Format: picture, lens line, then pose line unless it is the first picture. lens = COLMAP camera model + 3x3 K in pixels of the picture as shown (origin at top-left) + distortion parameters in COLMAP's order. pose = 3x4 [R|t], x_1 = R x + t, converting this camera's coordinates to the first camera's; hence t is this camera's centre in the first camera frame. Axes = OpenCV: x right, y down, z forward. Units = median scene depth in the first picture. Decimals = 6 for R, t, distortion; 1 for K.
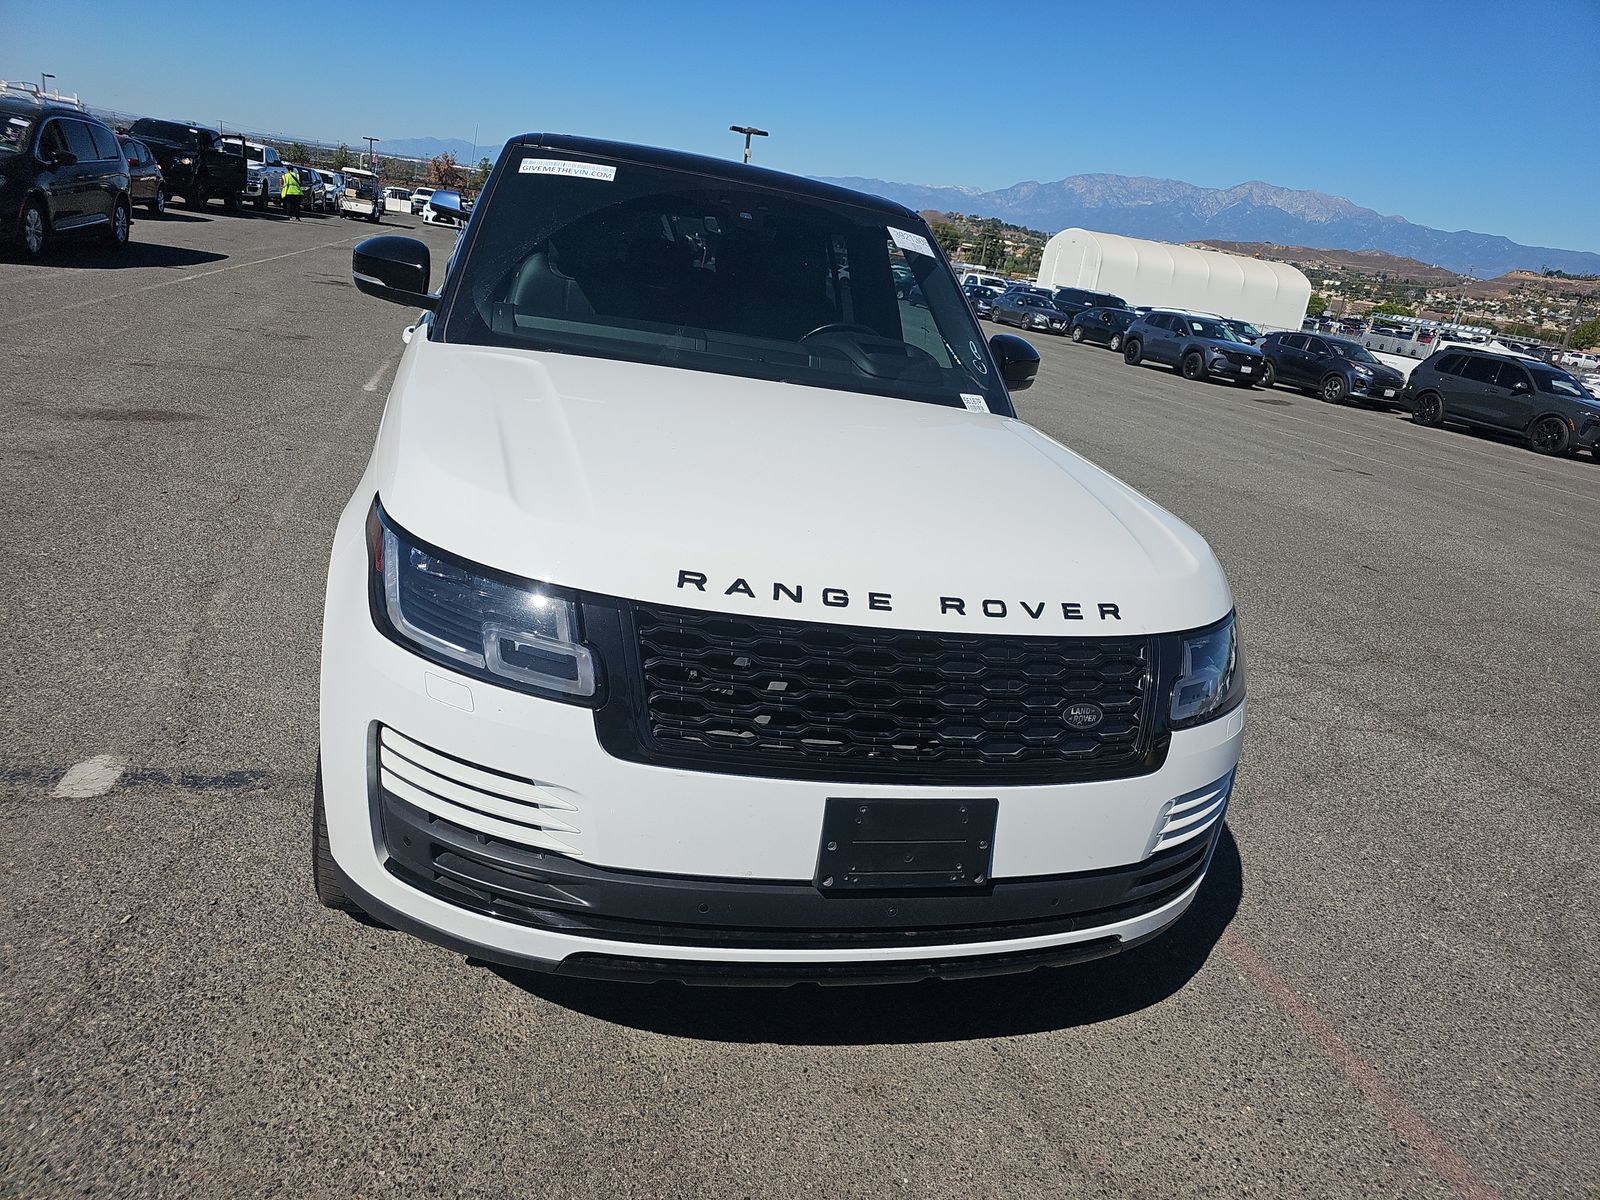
lens RADIAL K [[1062.1, 0, 792.1], [0, 1062.1, 581.8], [0, 0, 1]] dist [0.038219, -0.029978]
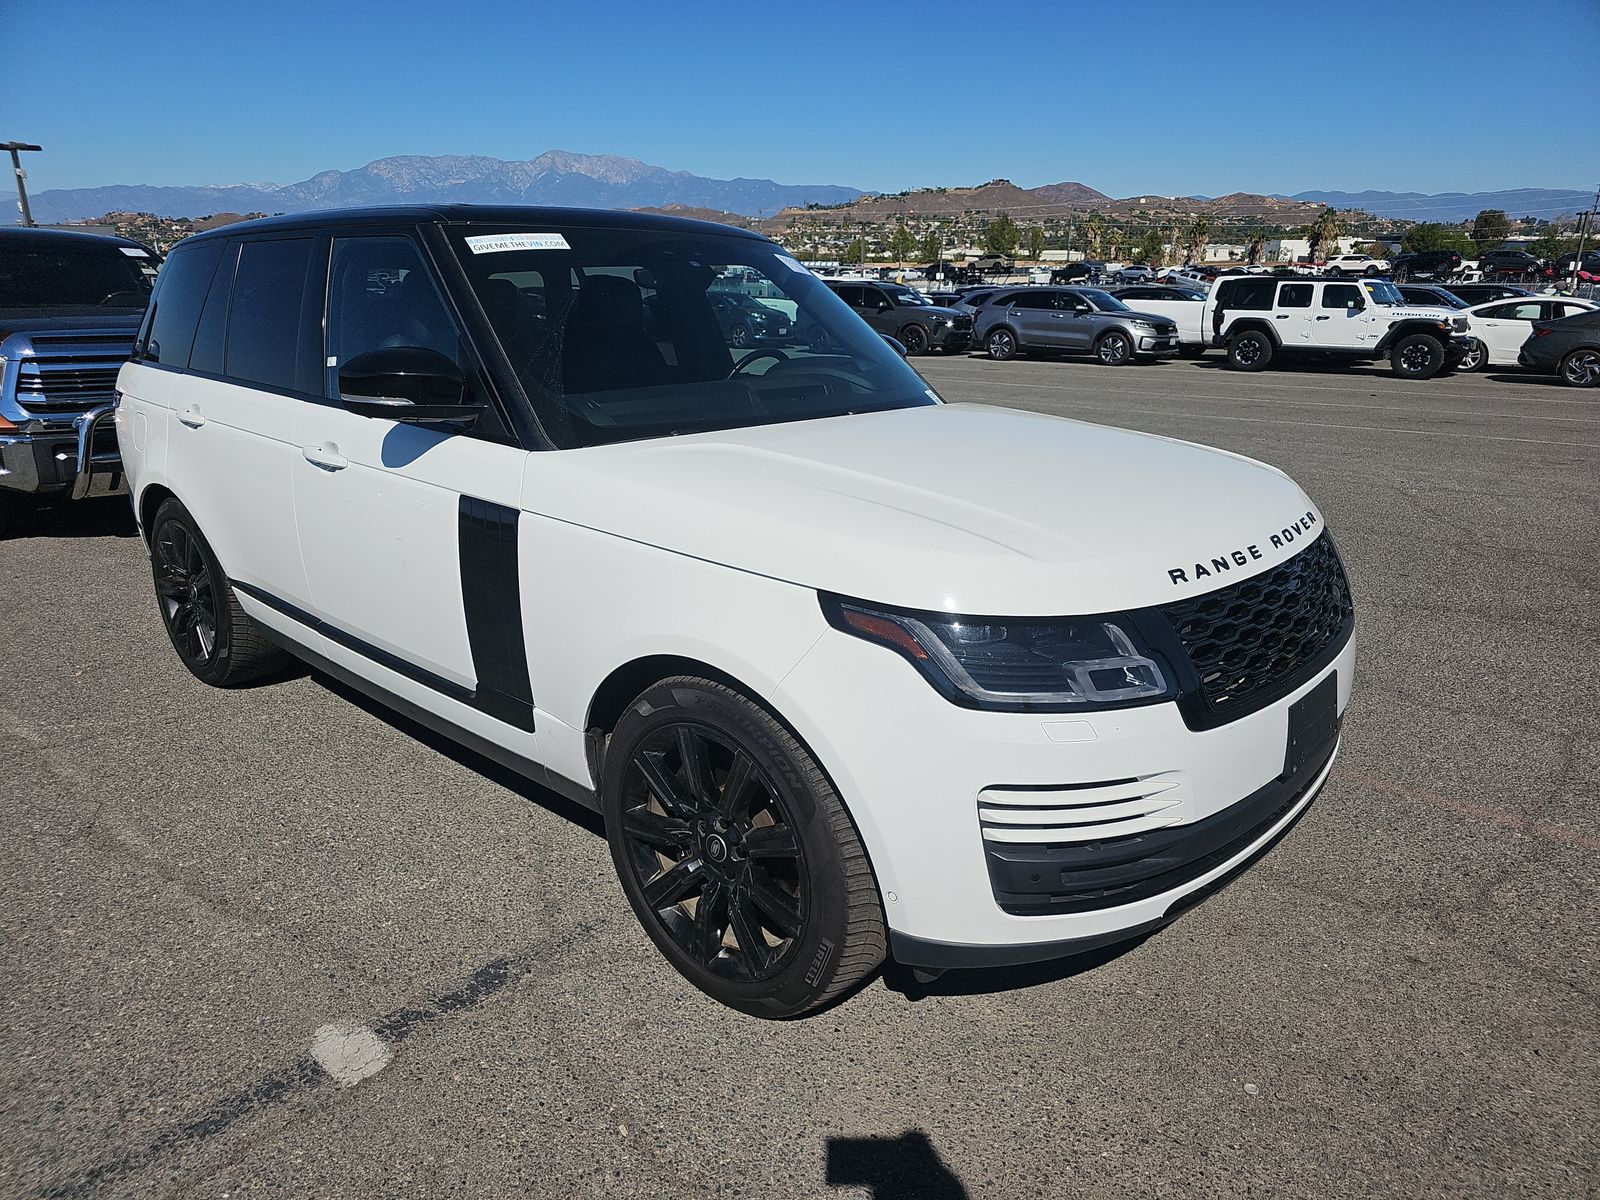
lens RADIAL K [[1062.1, 0, 783.3], [0, 1062.1, 614.2], [0, 0, 1]] dist [0.038219, -0.029978]
pose [[0.828049, -0.300916, 0.473058, -0.156310], [0.280234, 0.952940, 0.115647, -0.033509], [-0.485597, 0.036805, 0.873408, 0.023236]]
